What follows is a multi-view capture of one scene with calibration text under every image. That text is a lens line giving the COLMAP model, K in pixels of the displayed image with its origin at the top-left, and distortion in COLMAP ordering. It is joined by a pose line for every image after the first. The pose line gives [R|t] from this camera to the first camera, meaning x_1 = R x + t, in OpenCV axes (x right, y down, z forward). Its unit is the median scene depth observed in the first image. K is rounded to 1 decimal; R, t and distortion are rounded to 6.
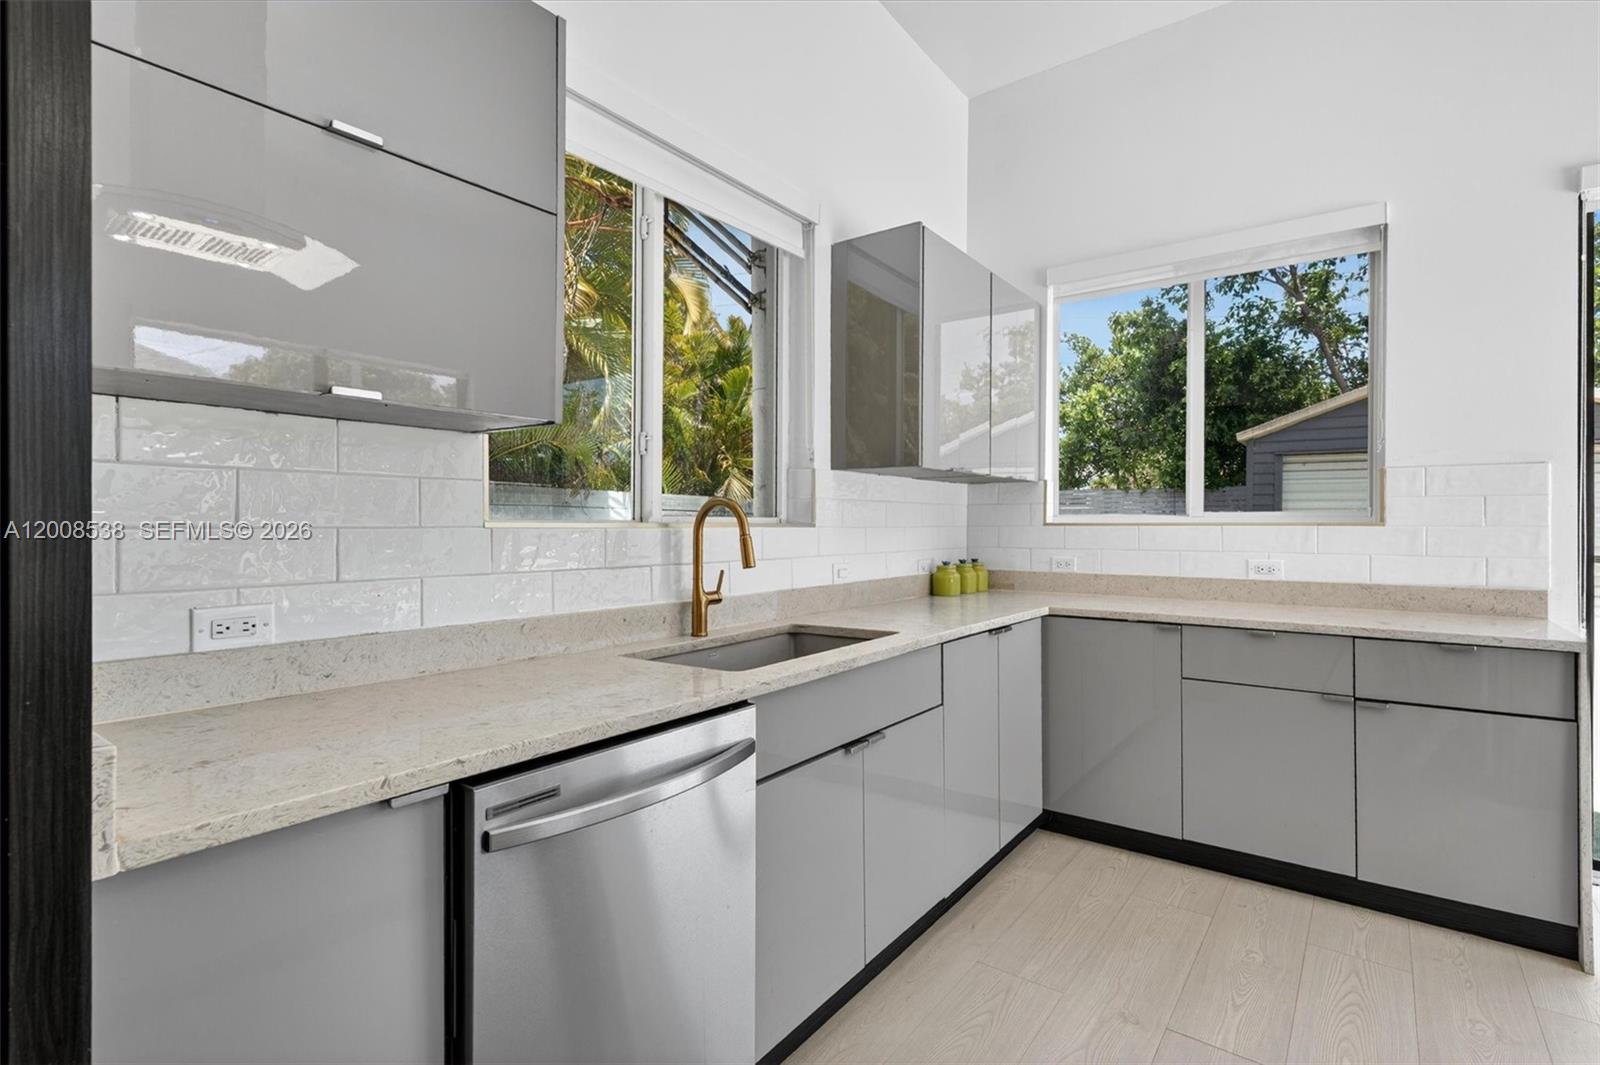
lens RADIAL K [[752.4, 0, 800.0], [0, 752.4, 532.5], [0, 0, 1]] dist [0.001516, 0.000253]
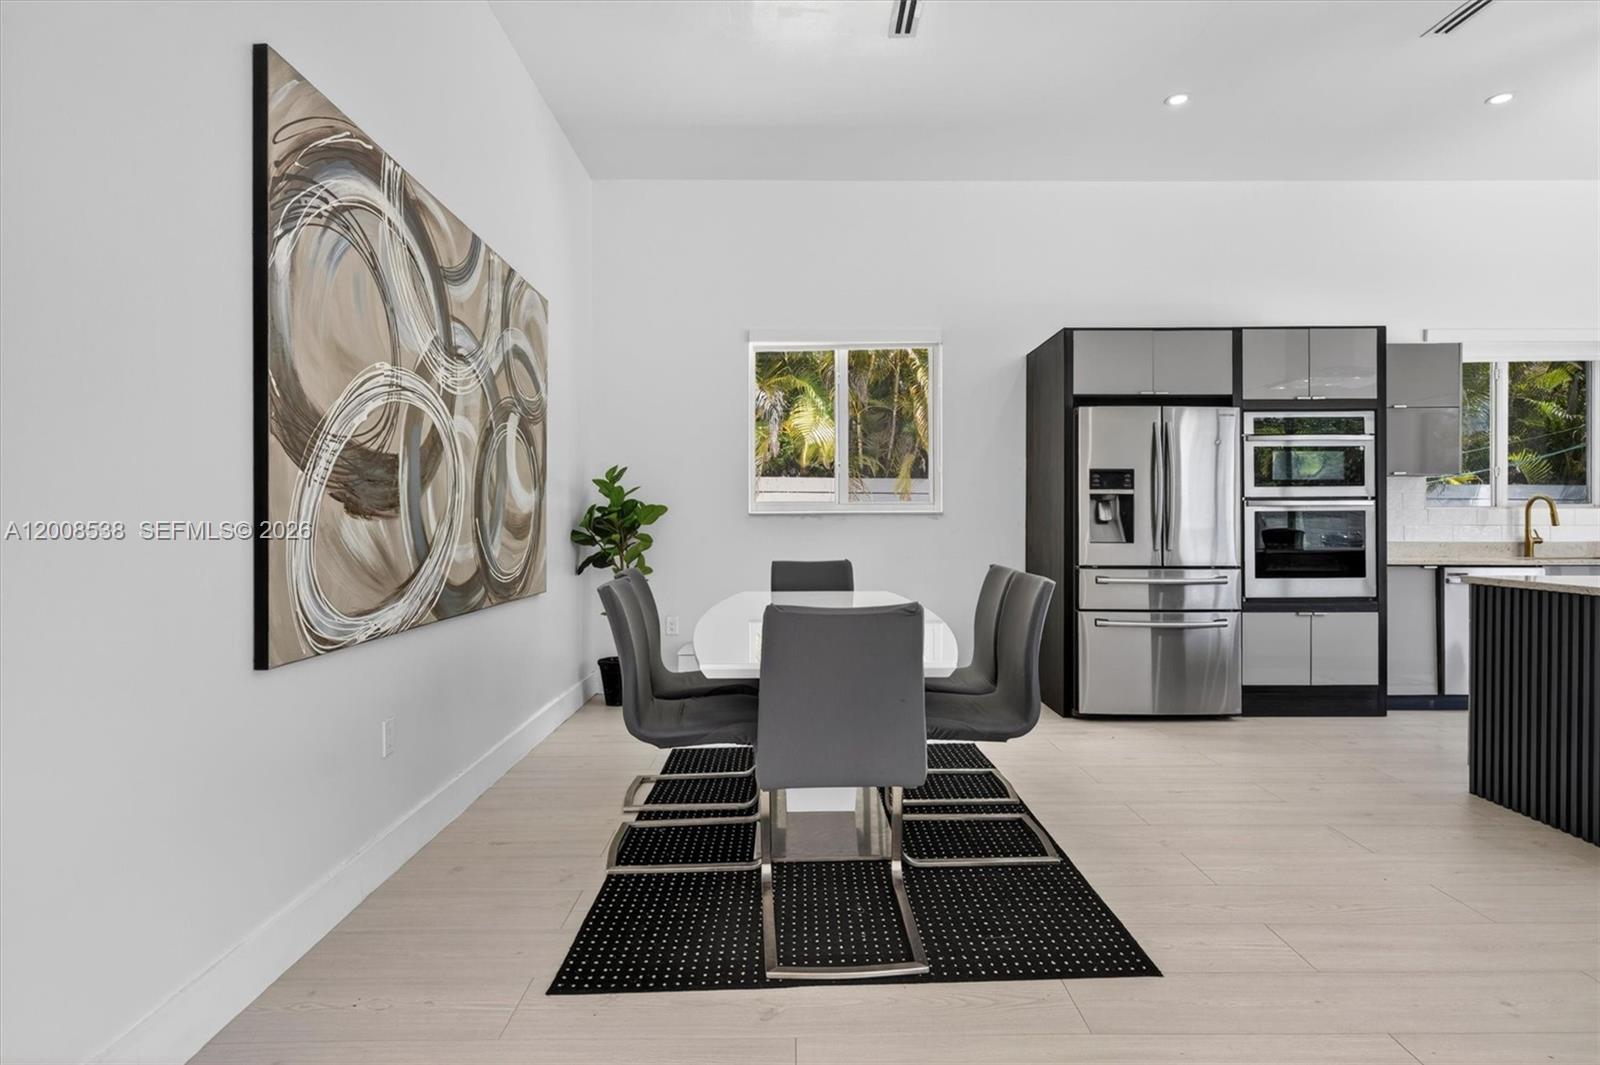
lens RADIAL K [[813.8, 0, 810.8], [0, 813.8, 518.7], [0, 0, 1]] dist [0.006565, 0.000148]
pose [[0.612964, -0.001845, -0.790109, 0.476215], [-0.004574, 0.999972, -0.005884, 0.046009], [0.790098, 0.007220, 0.612938, -2.167525]]
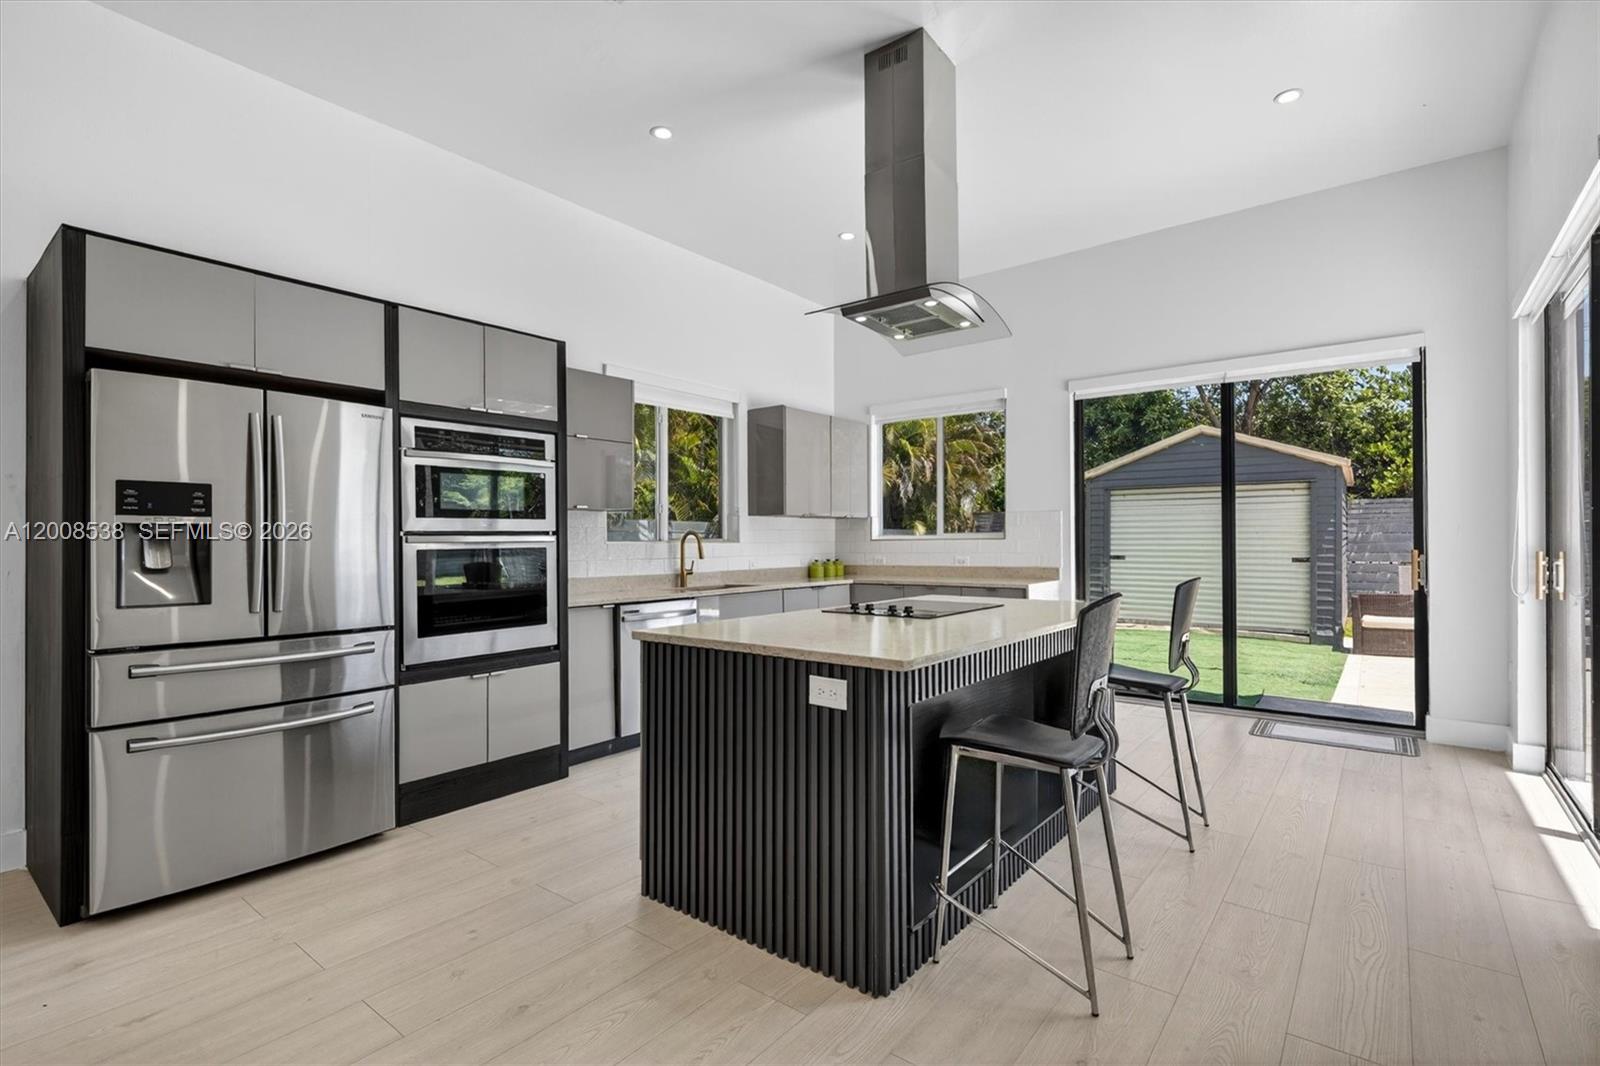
lens RADIAL K [[737.6, 0, 800.0], [0, 737.6, 533.0], [0, 0, 1]] dist [0.000040, 0.000290]
pose [[0.999759, -0.009488, -0.019803, 0.295340], [0.009063, 0.999729, -0.021456, 0.014555], [0.020002, 0.021271, 0.999574, -1.403446]]
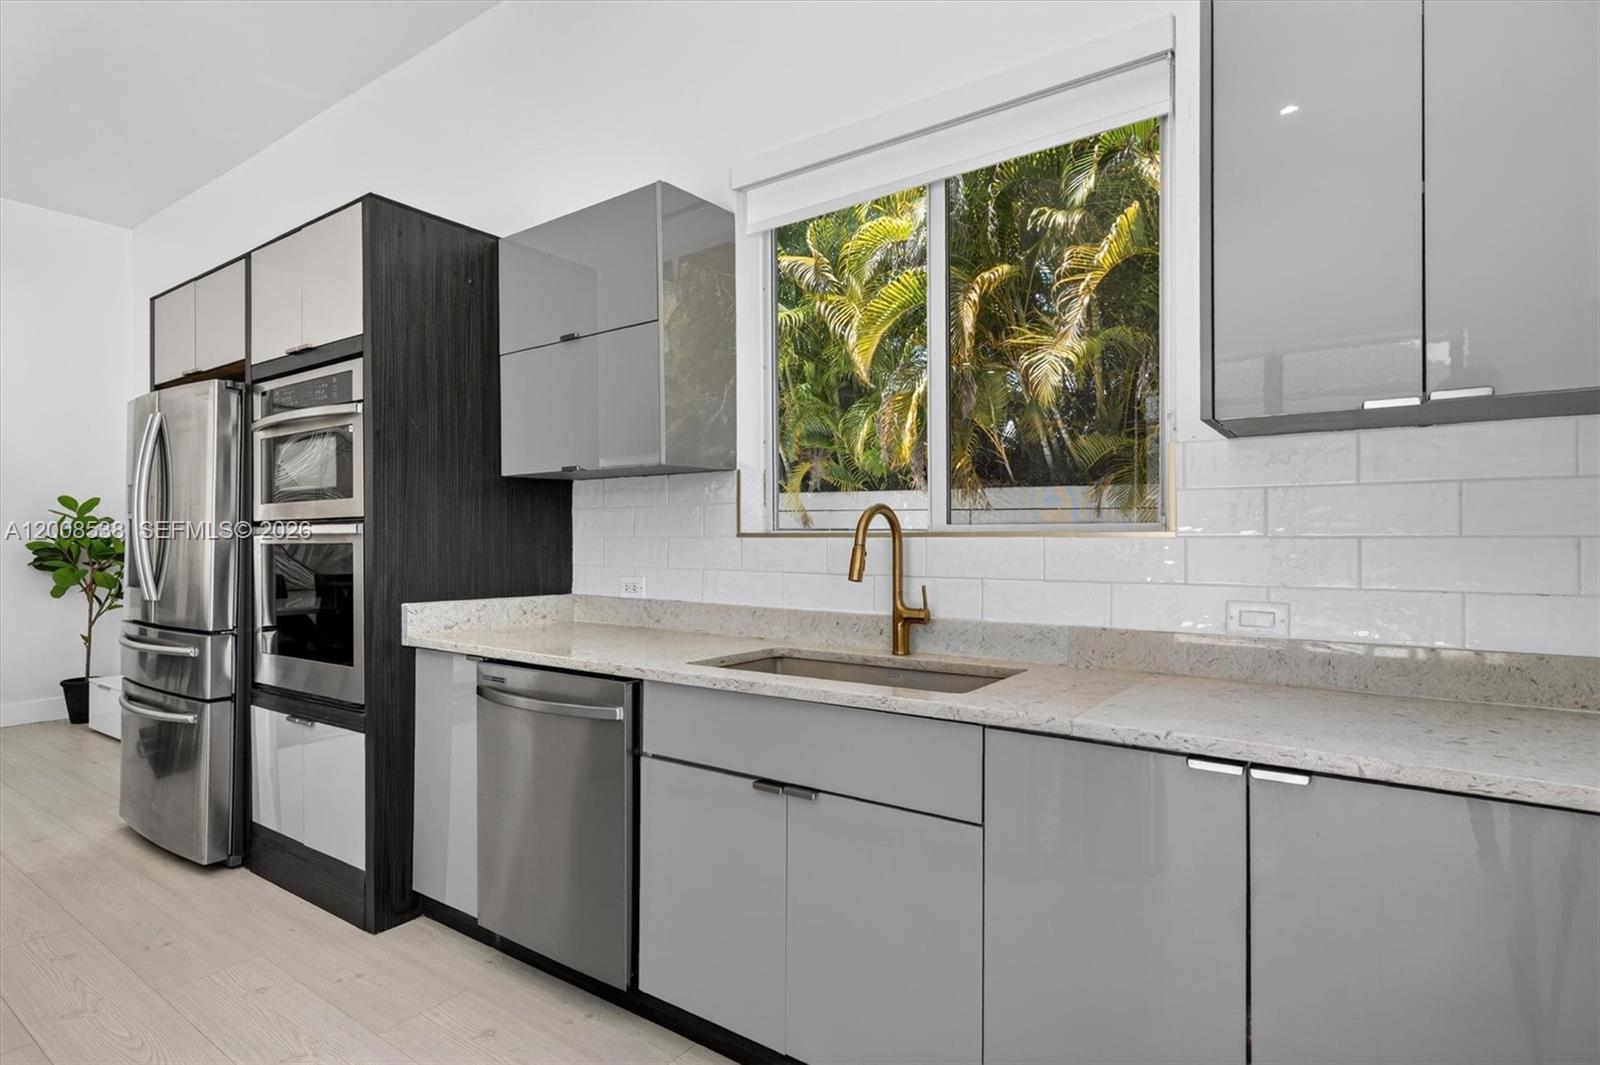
lens RADIAL K [[813.8, 0, 810.8], [0, 813.8, 518.7], [0, 0, 1]] dist [0.006565, 0.000148]
pose [[0.042781, -0.020777, -0.998868, 0.857578], [-0.007459, 0.999749, -0.021115, -0.008275], [0.999057, 0.008354, 0.042615, 0.831937]]
